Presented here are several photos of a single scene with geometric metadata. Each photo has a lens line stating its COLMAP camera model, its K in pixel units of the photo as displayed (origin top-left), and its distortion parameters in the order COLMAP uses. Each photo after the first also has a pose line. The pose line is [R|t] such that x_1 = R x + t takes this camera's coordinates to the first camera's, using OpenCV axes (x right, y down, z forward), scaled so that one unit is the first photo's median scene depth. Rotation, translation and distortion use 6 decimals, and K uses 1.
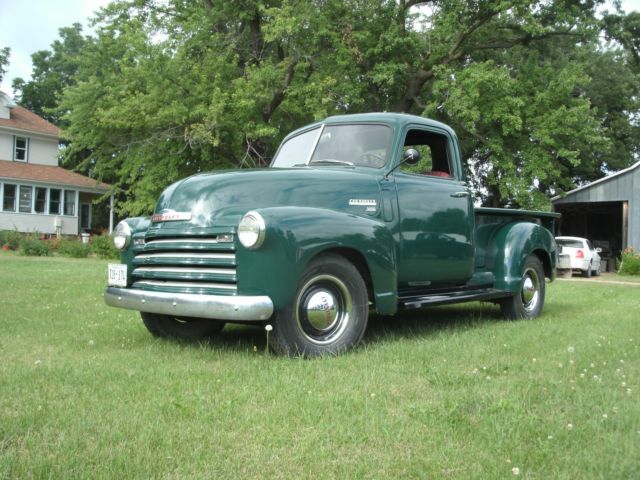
lens RADIAL K [[682.0, 0, 320.0], [0, 682.0, 240.0], [0, 0, 1]] dist [-0.346544, 0.574953]
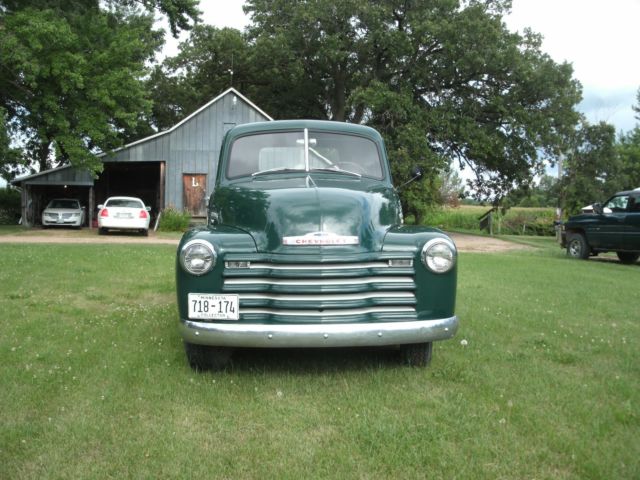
lens RADIAL K [[682.0, 0, 320.0], [0, 682.0, 240.0], [0, 0, 1]] dist [-0.346544, 0.574953]
pose [[0.696415, -0.048048, 0.716029, -0.151824], [-0.008135, 0.997164, 0.074824, -0.017836], [-0.717593, -0.057933, 0.694049, 0.061866]]
